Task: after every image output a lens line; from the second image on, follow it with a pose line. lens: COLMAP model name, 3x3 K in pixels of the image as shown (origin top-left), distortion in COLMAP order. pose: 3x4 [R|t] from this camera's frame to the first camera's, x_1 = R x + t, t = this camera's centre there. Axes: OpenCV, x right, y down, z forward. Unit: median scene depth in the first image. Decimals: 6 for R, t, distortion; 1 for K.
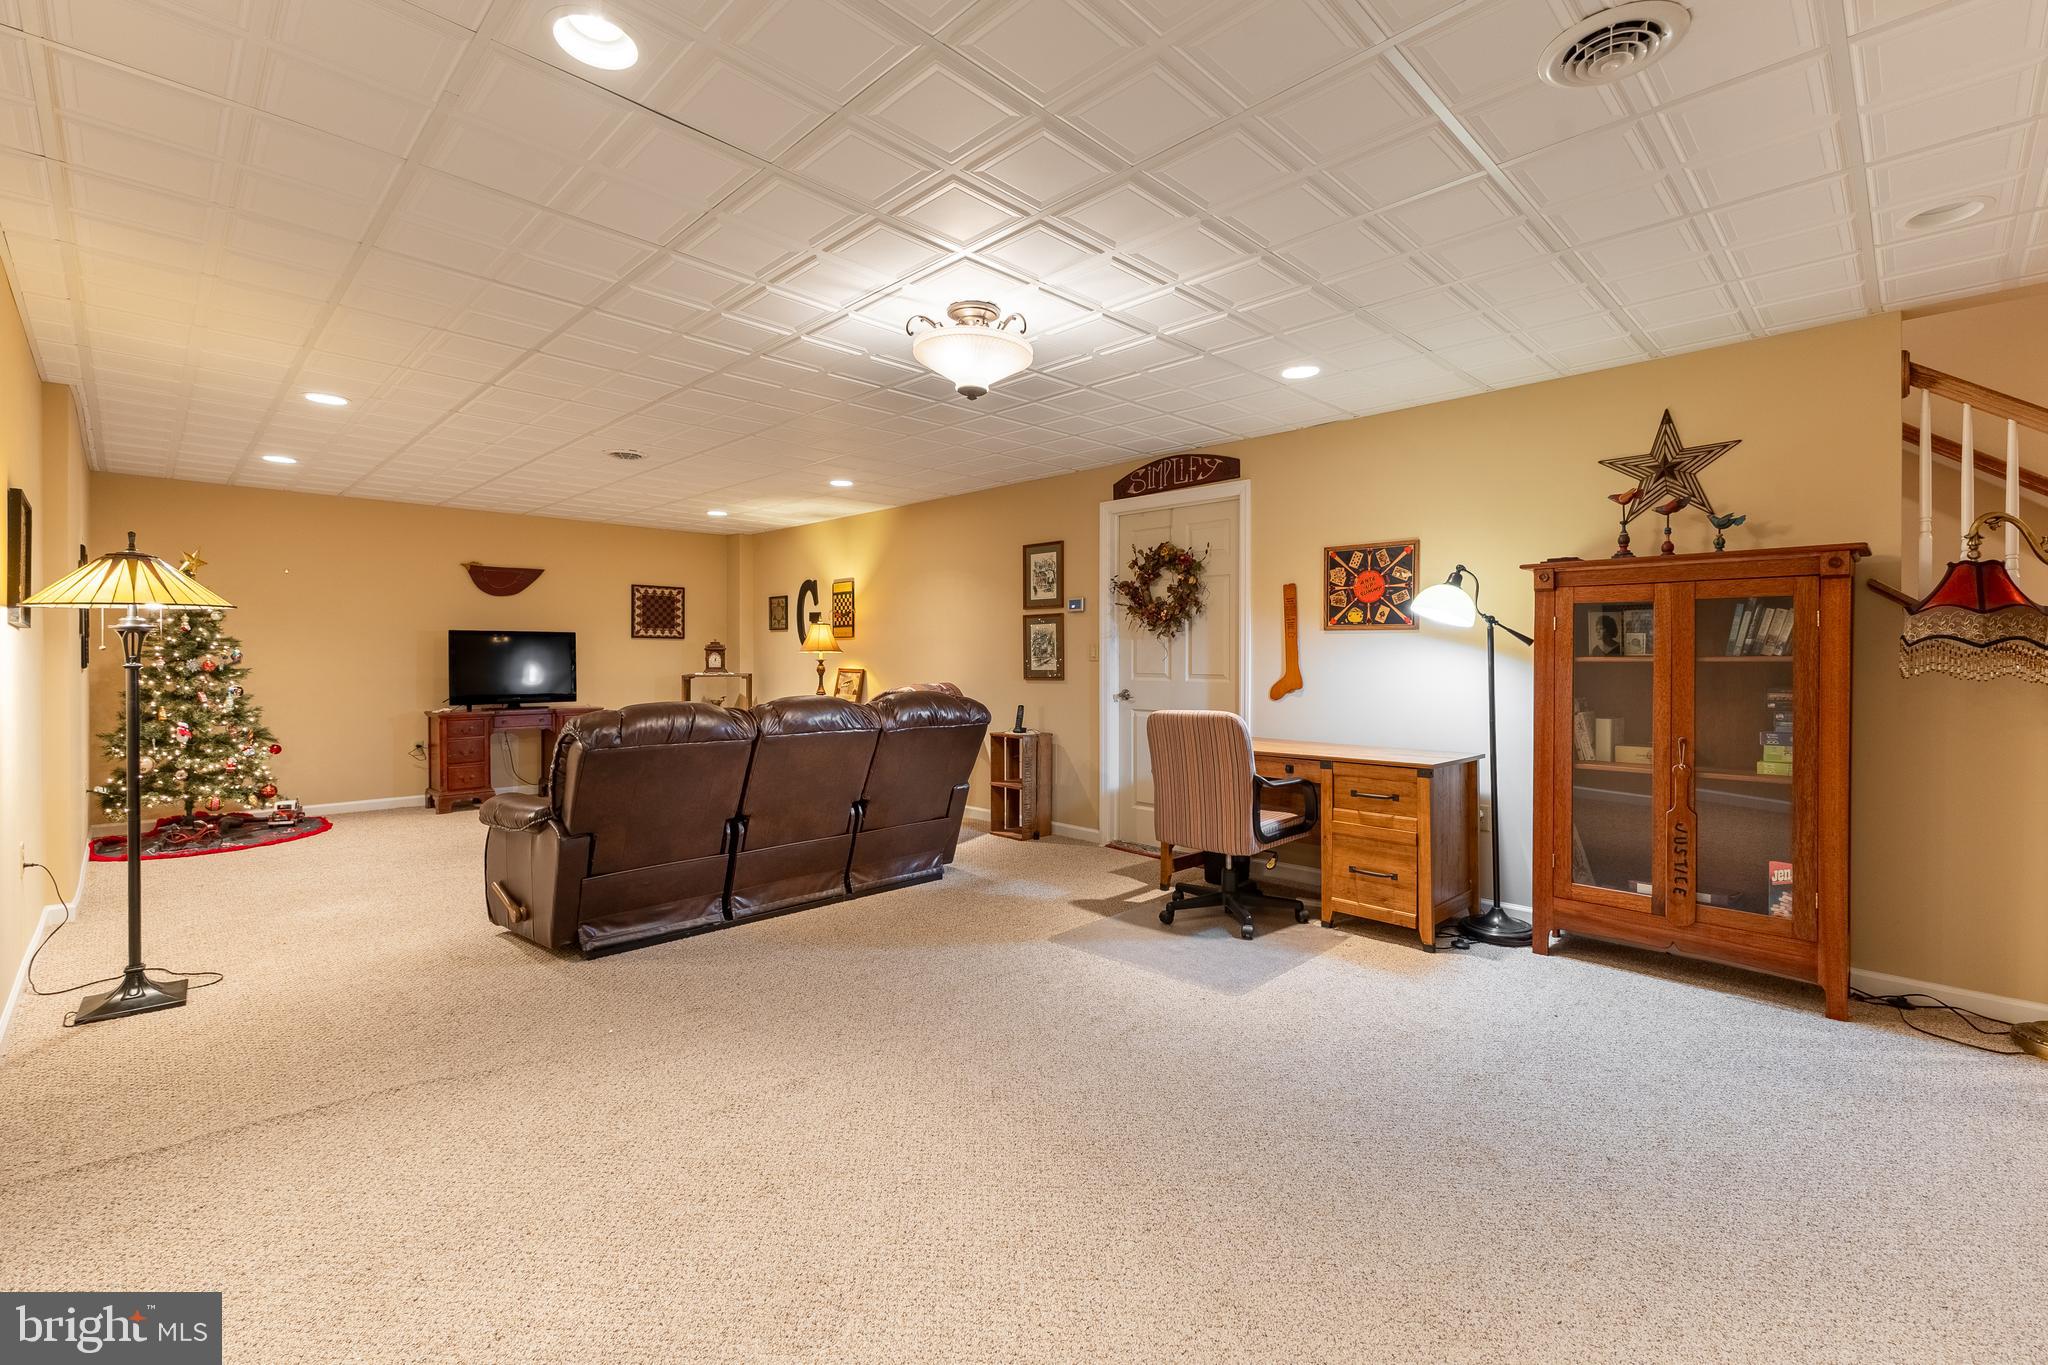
lens RADIAL K [[885.4, 0, 1034.7], [0, 885.4, 667.7], [0, 0, 1]] dist [0.007523, -0.001543]
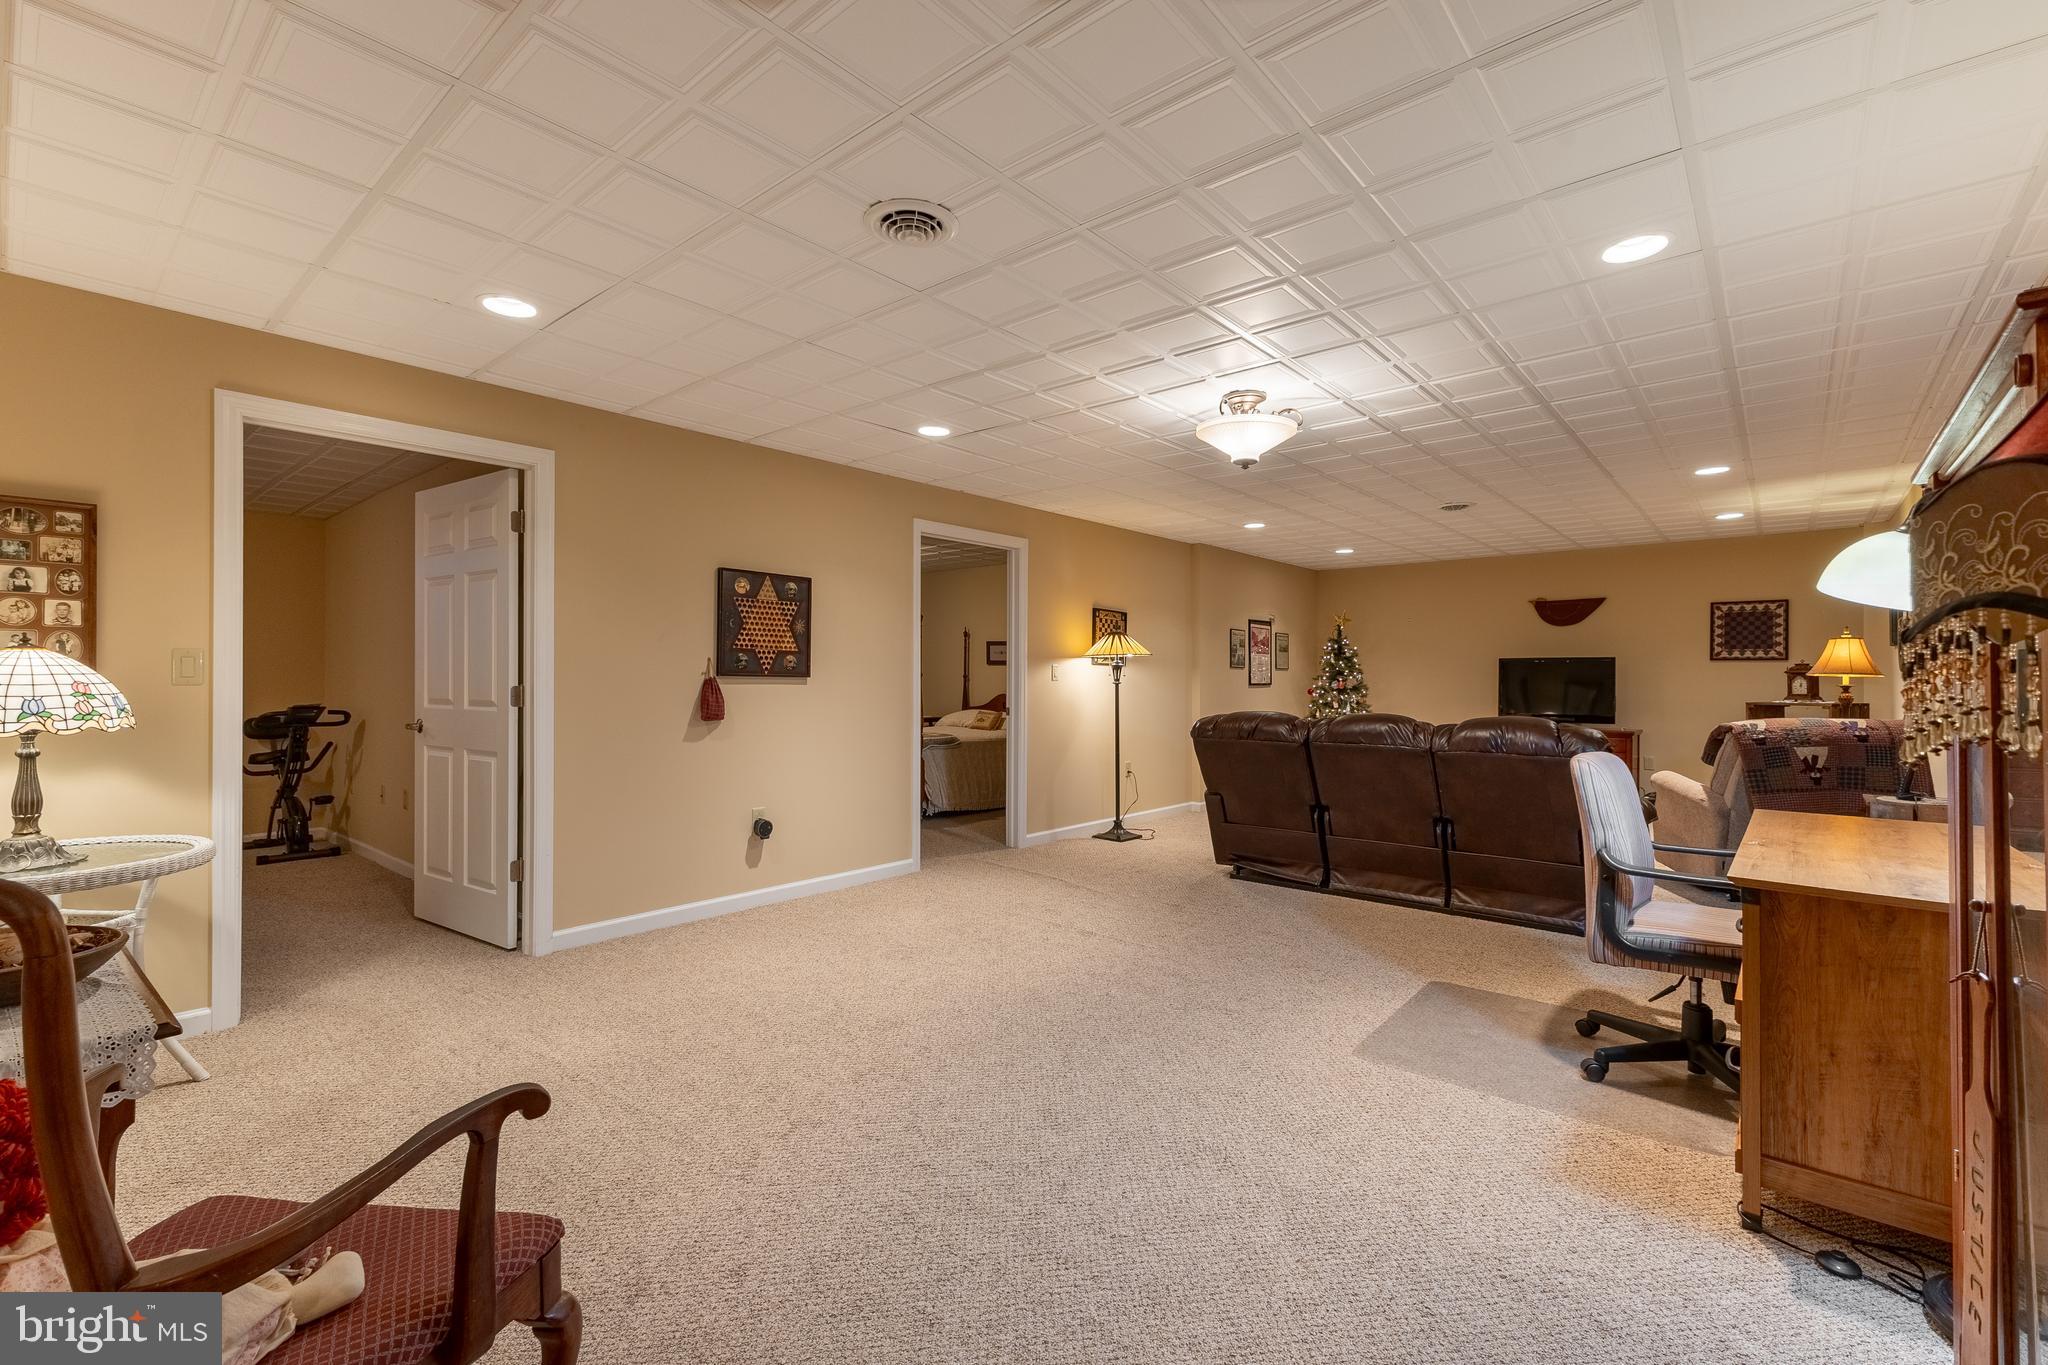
lens RADIAL K [[885.4, 0, 1030.2], [0, 885.4, 677.7], [0, 0, 1]] dist [0.007523, -0.001543]
pose [[0.074884, -0.002256, -0.997190, 0.660287], [-0.015216, 0.999878, -0.003405, -0.002802], [0.997076, 0.015428, 0.074841, 0.359533]]
